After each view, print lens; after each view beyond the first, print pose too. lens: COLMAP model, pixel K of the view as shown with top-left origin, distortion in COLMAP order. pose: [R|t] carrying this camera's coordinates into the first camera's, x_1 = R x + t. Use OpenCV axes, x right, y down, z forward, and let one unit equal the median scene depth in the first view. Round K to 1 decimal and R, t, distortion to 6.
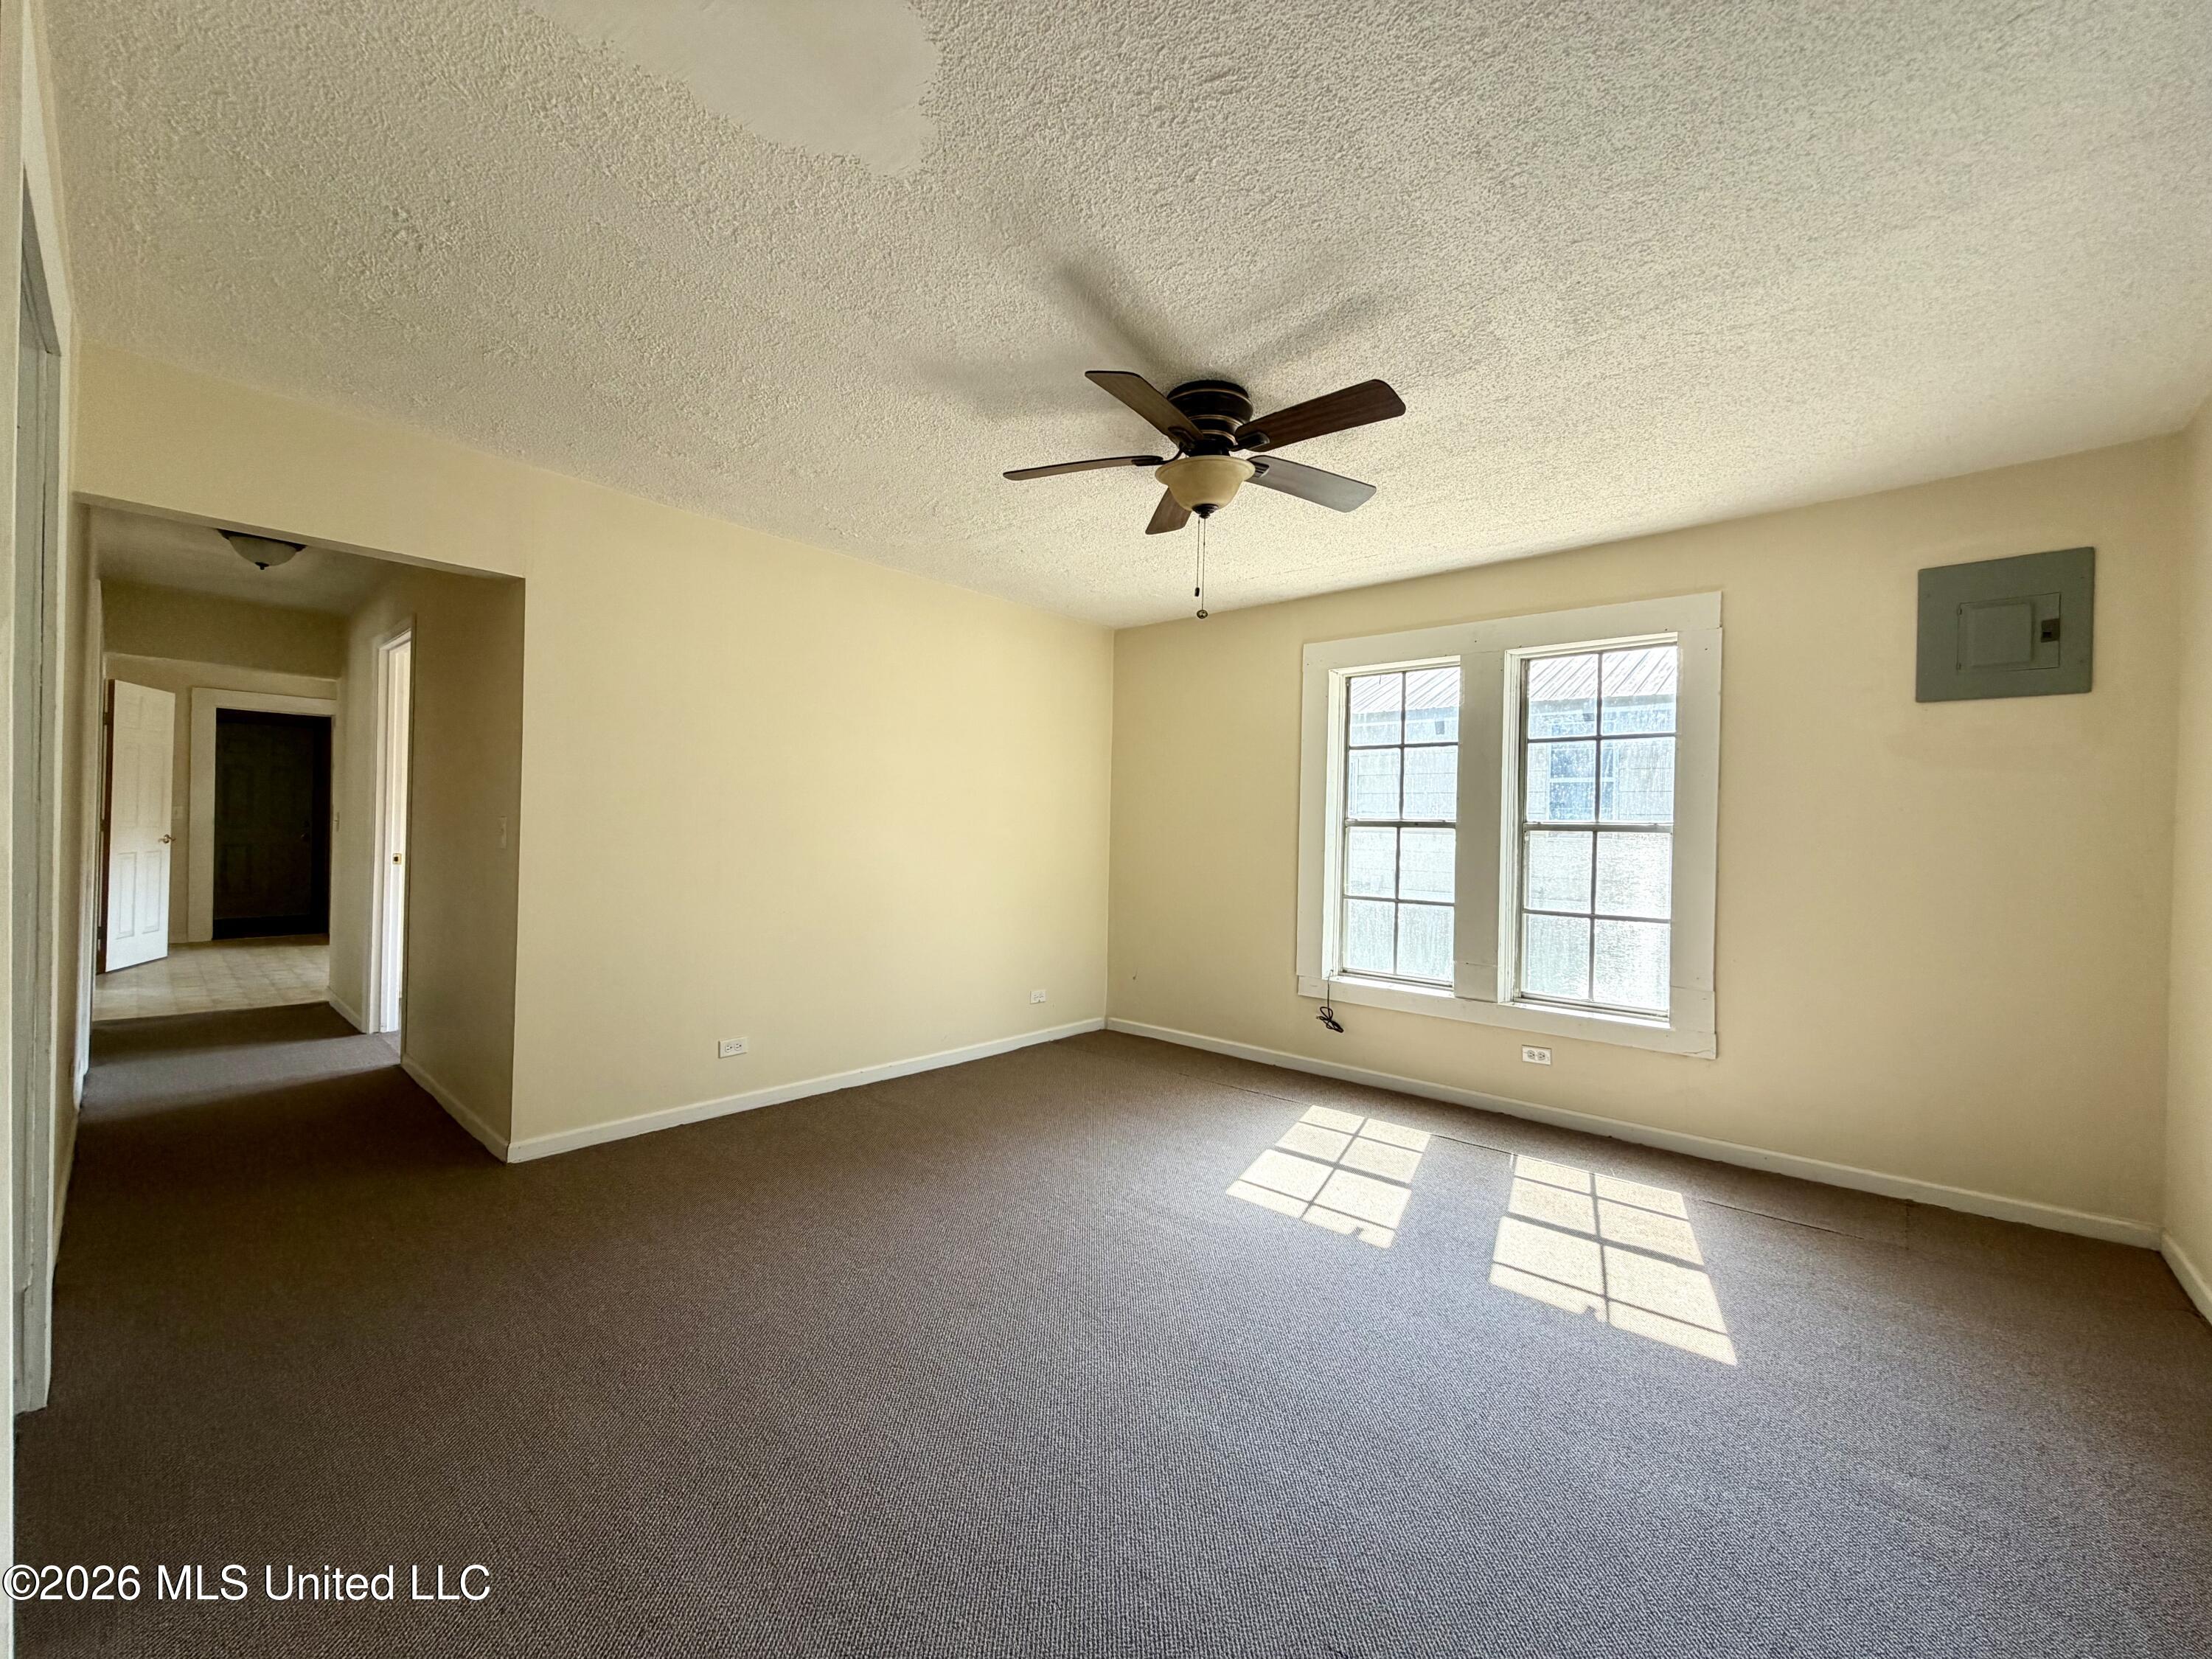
lens RADIAL K [[883.0, 0, 1108.8], [0, 883.0, 835.1], [0, 0, 1]] dist [0.003581, 0.000084]
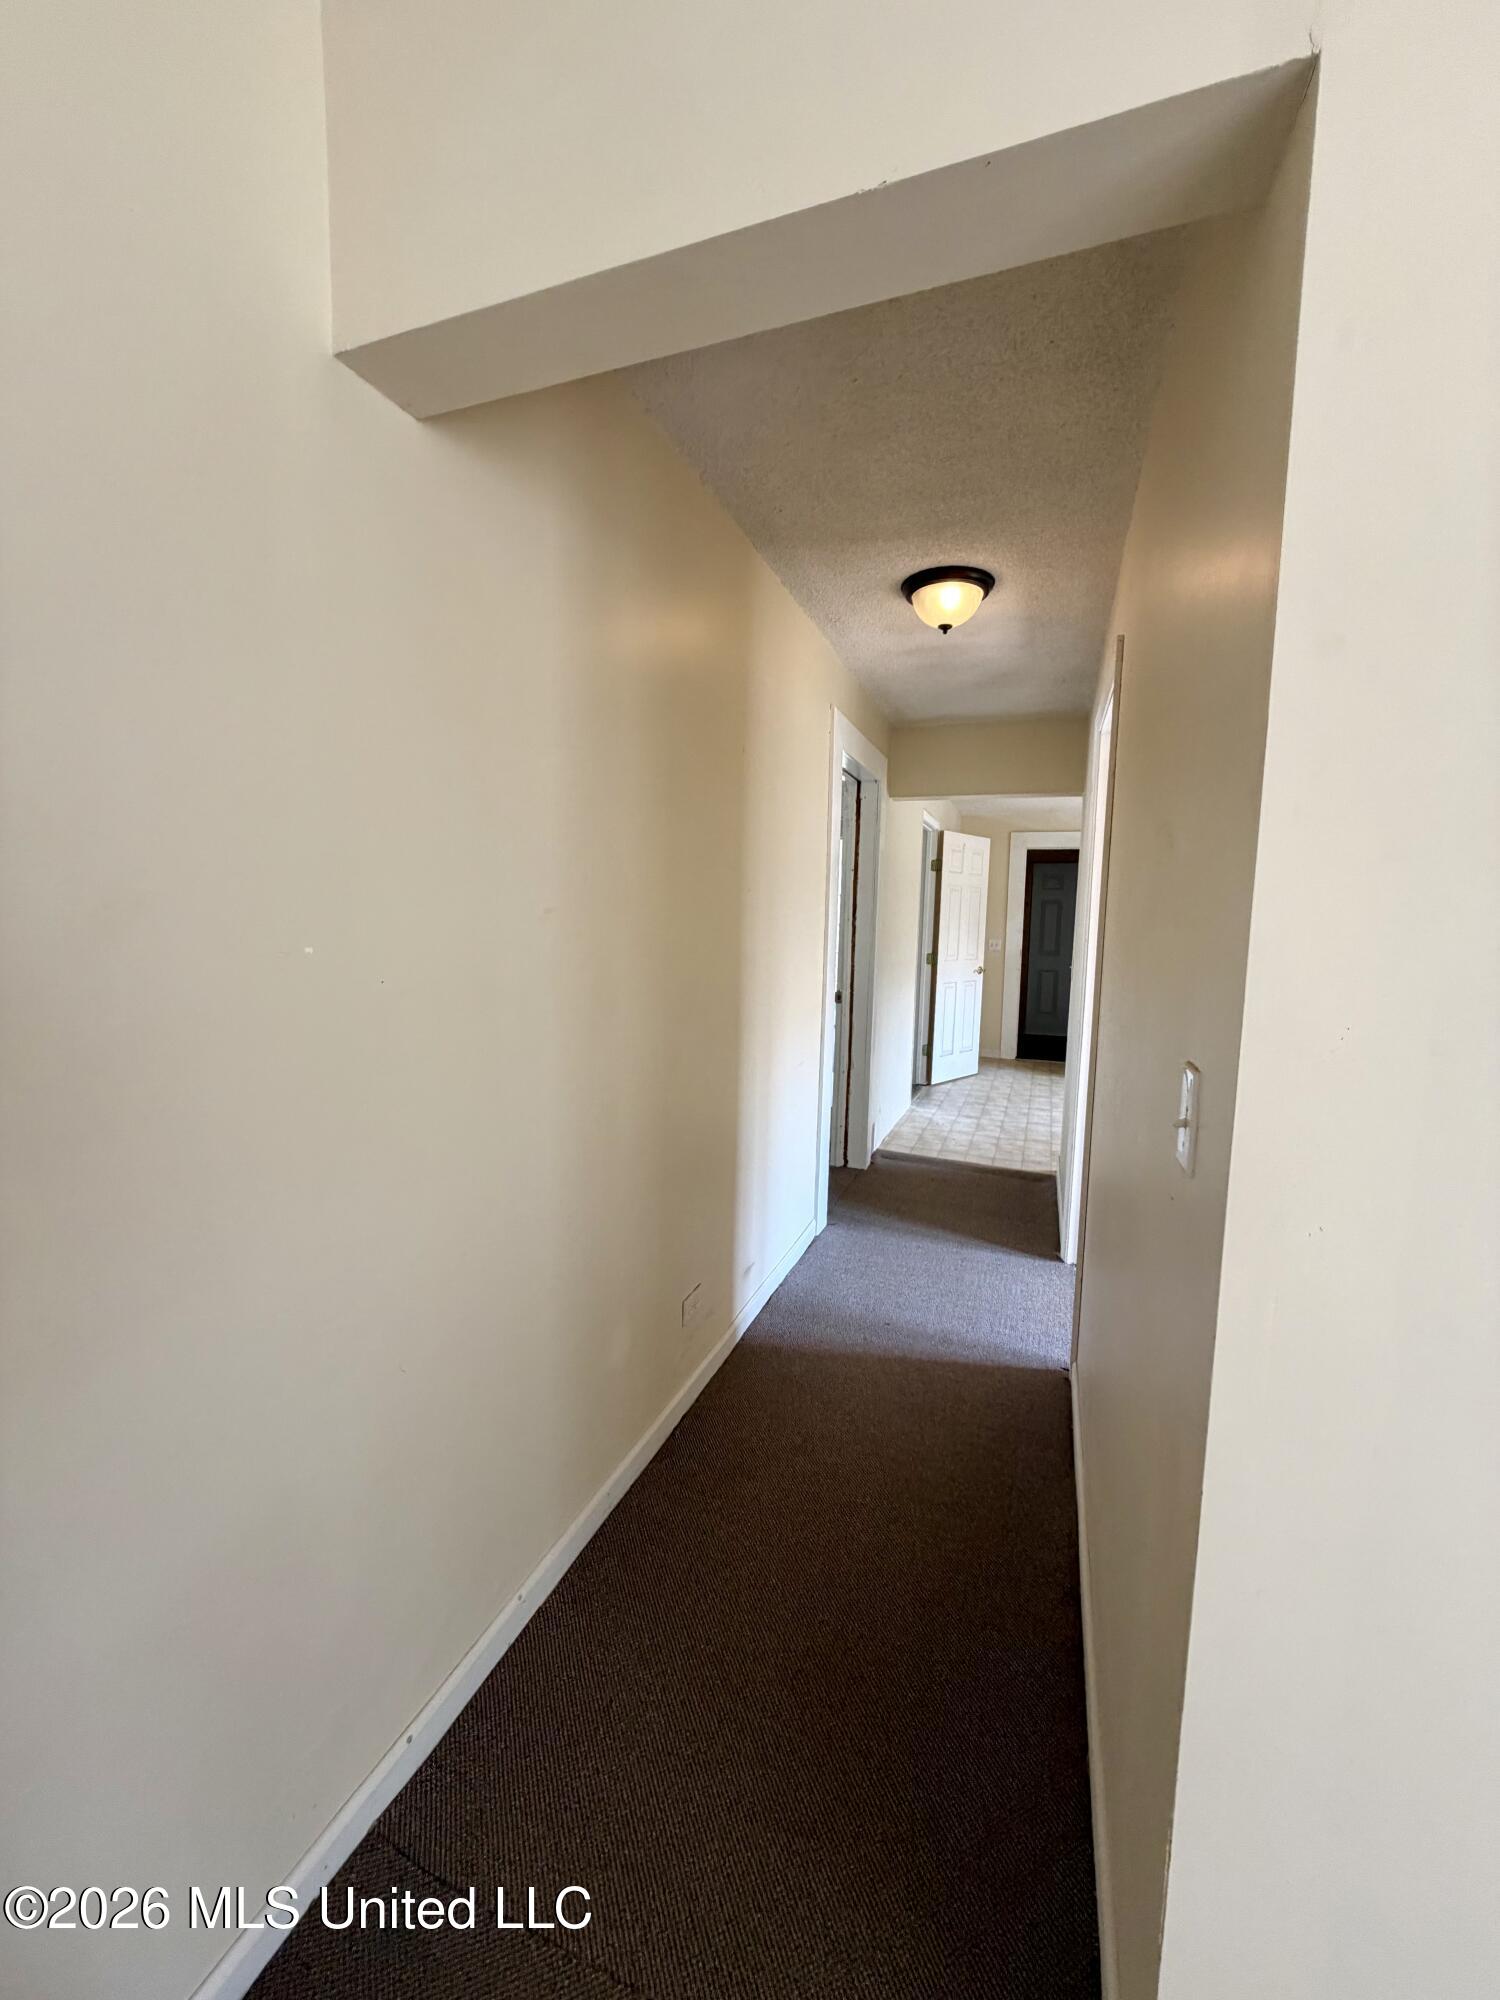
lens RADIAL K [[798.4, 0, 749.6], [0, 798.4, 1002.7], [0, 0, 1]] dist [0.003581, 0.000084]
pose [[0.369214, 0.085090, -0.925441, -0.231024], [-0.023882, 0.996339, 0.082081, -0.031182], [0.929037, -0.008205, 0.369895, 0.355076]]
